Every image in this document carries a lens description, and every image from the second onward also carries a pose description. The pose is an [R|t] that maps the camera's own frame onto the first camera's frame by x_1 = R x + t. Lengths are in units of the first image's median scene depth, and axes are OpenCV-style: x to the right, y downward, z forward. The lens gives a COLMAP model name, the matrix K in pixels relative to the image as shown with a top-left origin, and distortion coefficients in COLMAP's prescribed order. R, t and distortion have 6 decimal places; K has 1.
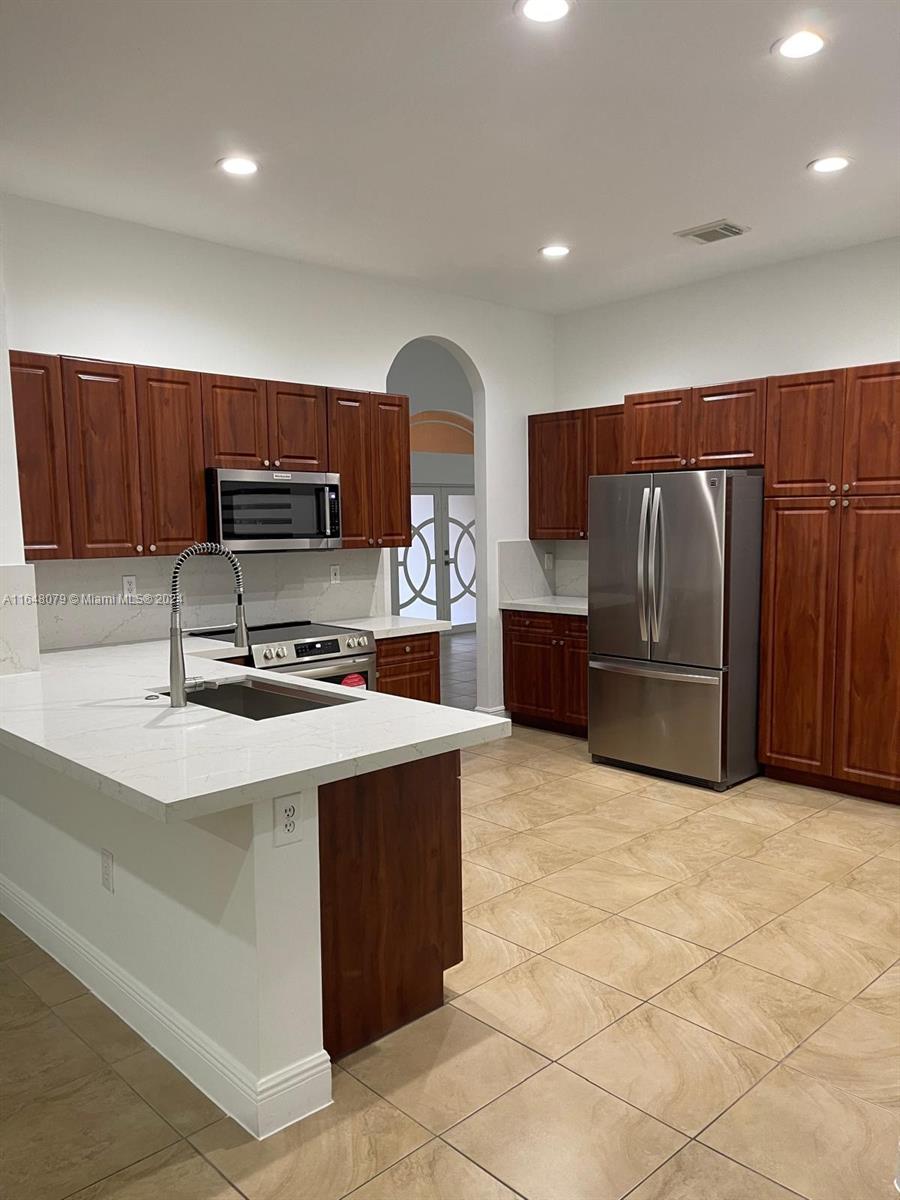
lens RADIAL K [[905.0, 0, 450.0], [0, 905.0, 600.0], [0, 0, 1]] dist [0.021953, -0.063652]
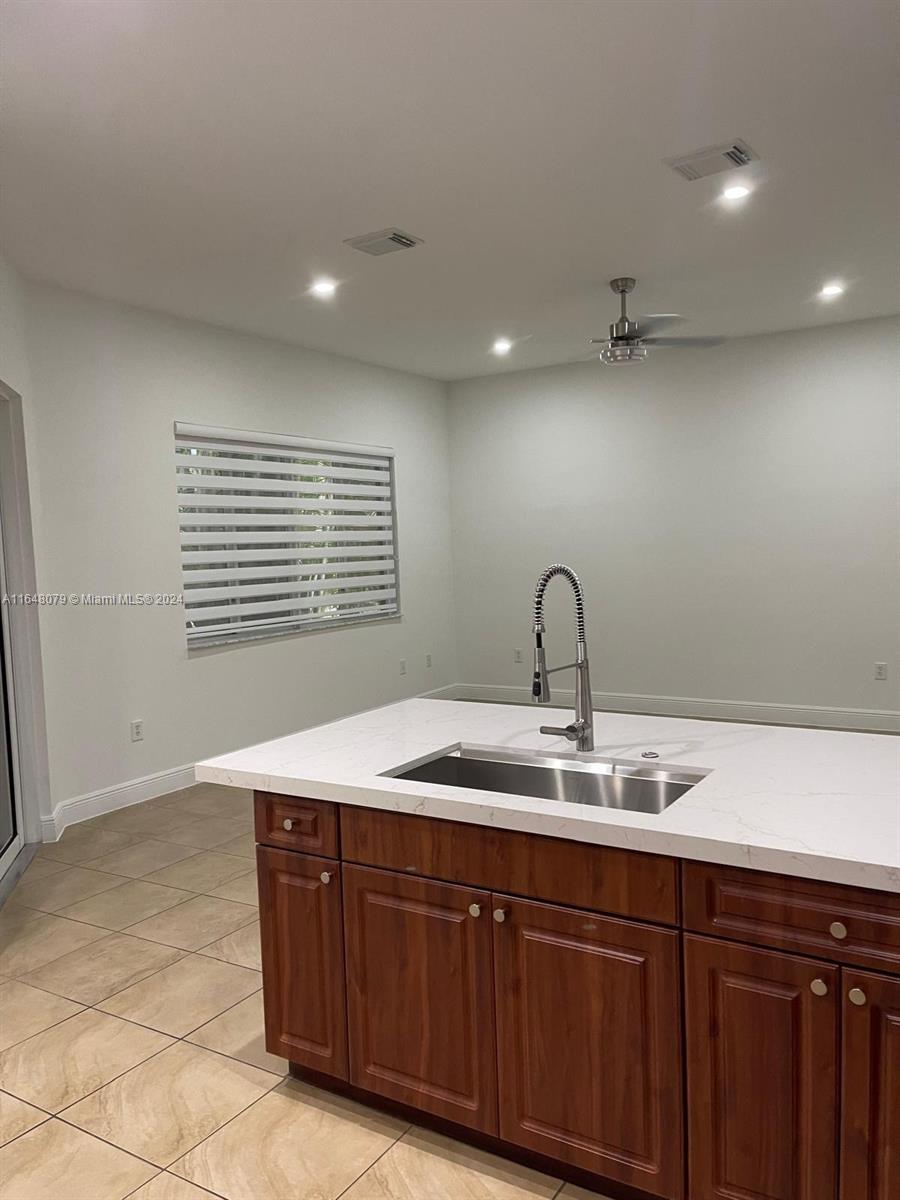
lens RADIAL K [[905.0, 0, 450.0], [0, 905.0, 600.0], [0, 0, 1]] dist [0.021953, -0.063652]
pose [[-0.968393, 0.051975, -0.243955, 0.029862], [0.015144, 0.988496, 0.150486, -0.145214], [0.248970, 0.142035, -0.958040, 1.627764]]
